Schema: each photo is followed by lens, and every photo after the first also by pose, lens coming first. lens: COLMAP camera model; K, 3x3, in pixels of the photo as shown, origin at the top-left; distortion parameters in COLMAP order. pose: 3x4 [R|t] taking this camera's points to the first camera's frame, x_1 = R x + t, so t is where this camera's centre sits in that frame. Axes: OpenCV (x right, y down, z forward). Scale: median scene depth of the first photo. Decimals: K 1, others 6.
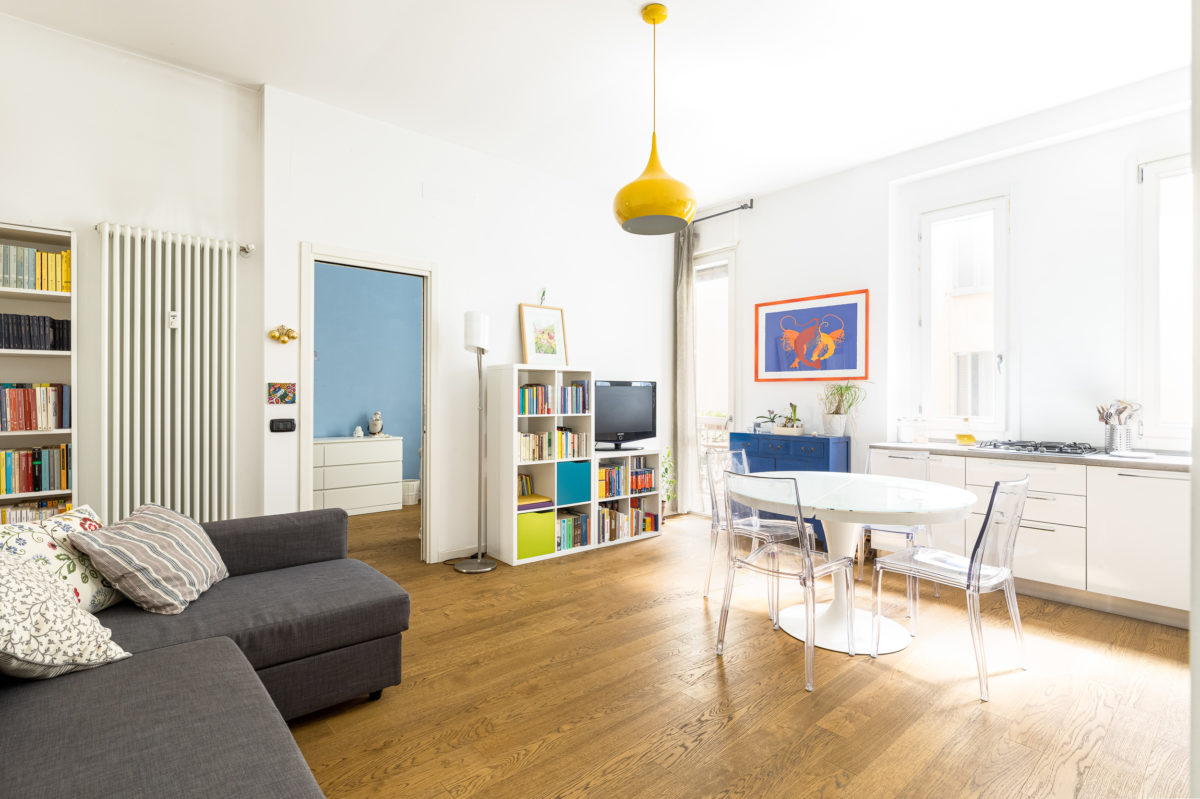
lens RADIAL K [[572.7, 0, 580.9], [0, 572.7, 394.7], [0, 0, 1]] dist [-0.007690, 0.002157]
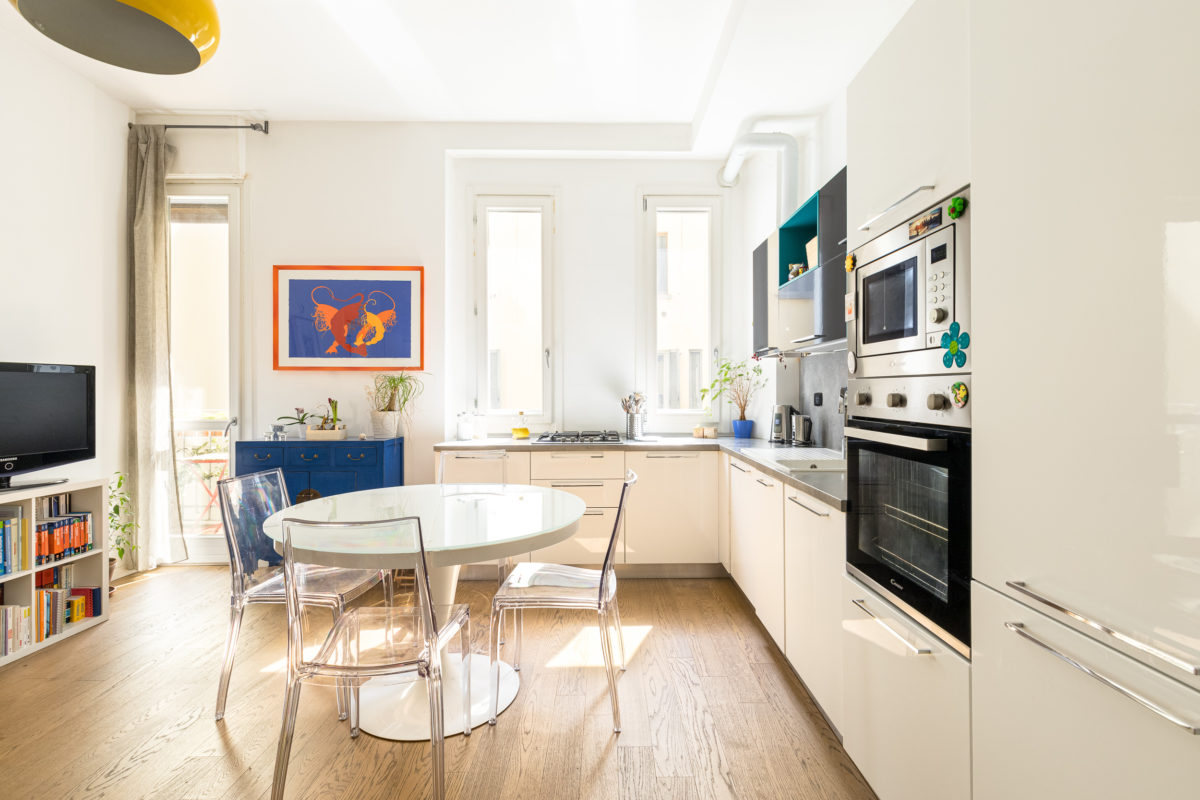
lens RADIAL K [[568.3, 0, 615.6], [0, 568.3, 394.3], [0, 0, 1]] dist [0.009137, -0.001779]
pose [[0.628914, -0.006104, 0.777451, 0.010069], [-0.000378, 0.999967, 0.008157, 0.002713], [-0.777475, -0.005424, 0.628891, 0.221557]]
